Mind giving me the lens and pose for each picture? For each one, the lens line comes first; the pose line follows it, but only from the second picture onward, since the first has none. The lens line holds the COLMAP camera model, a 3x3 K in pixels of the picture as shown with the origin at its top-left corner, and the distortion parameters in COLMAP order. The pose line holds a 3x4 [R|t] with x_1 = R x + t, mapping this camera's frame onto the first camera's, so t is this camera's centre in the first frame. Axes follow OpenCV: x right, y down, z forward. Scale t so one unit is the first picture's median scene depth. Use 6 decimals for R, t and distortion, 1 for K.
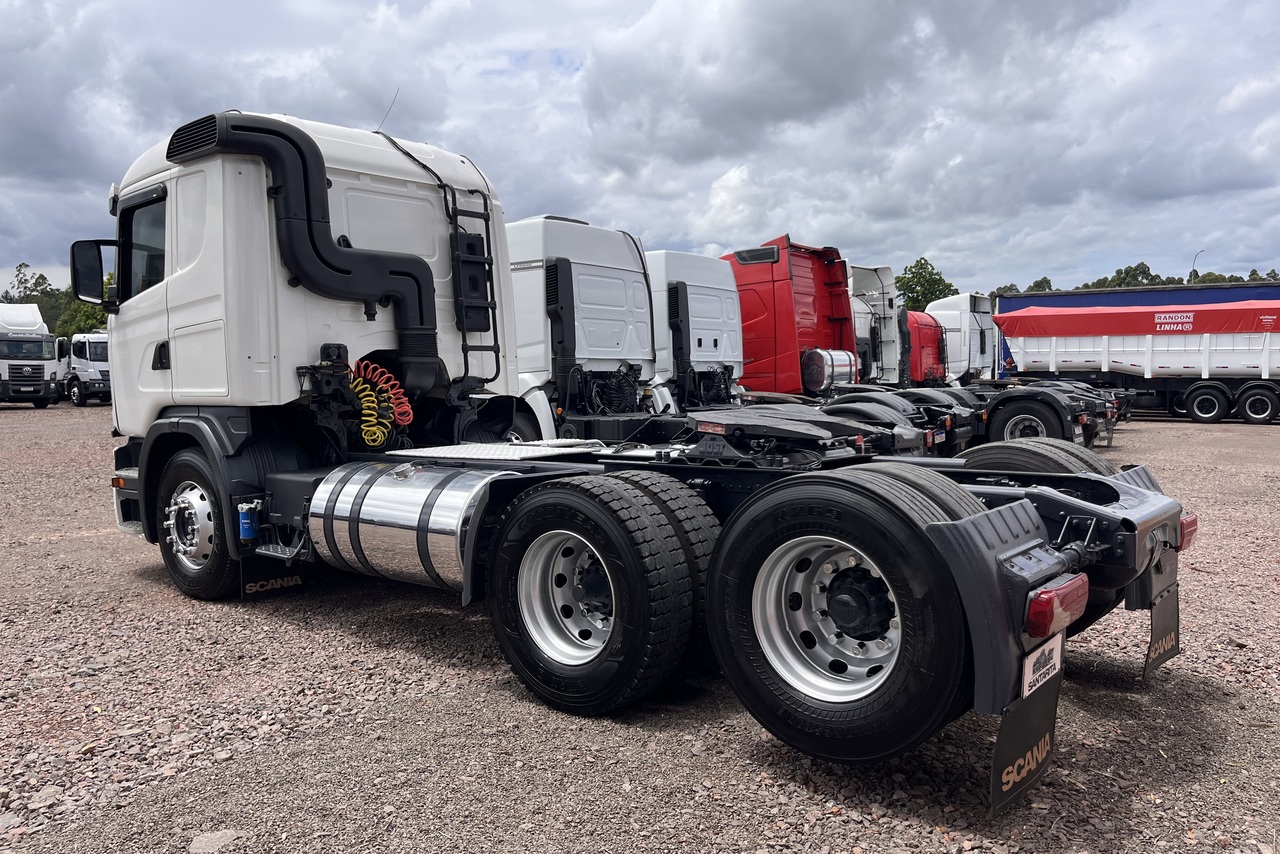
lens RADIAL K [[975.5, 0, 645.4], [0, 975.5, 424.7], [0, 0, 1]] dist [0.049988, -0.069876]
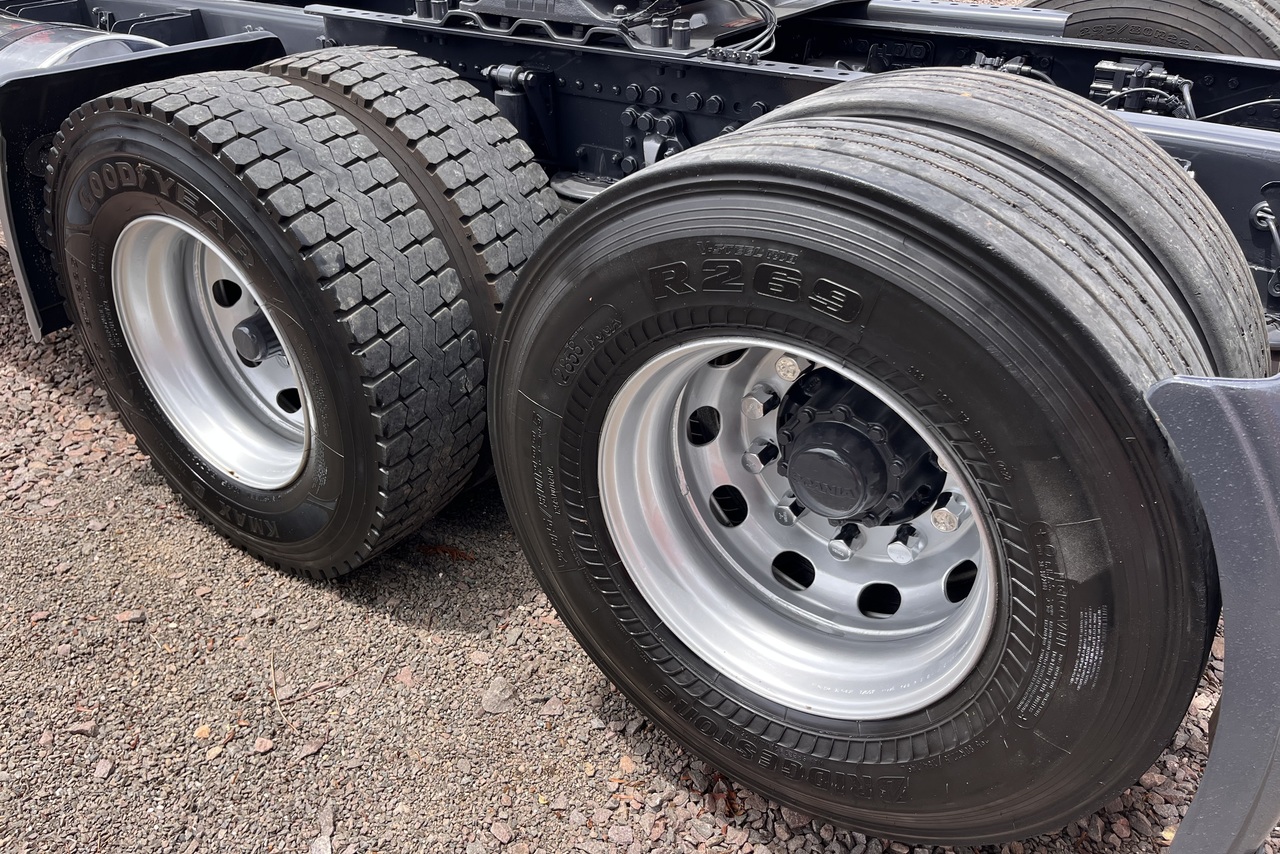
lens RADIAL K [[975.5, 0, 645.4], [0, 975.5, 424.7], [0, 0, 1]] dist [0.049988, -0.069876]
pose [[0.996026, -0.035349, 0.081749, 0.088807], [-0.008205, 0.877545, 0.479424, -0.020967], [-0.088686, -0.478190, 0.873767, 0.602185]]
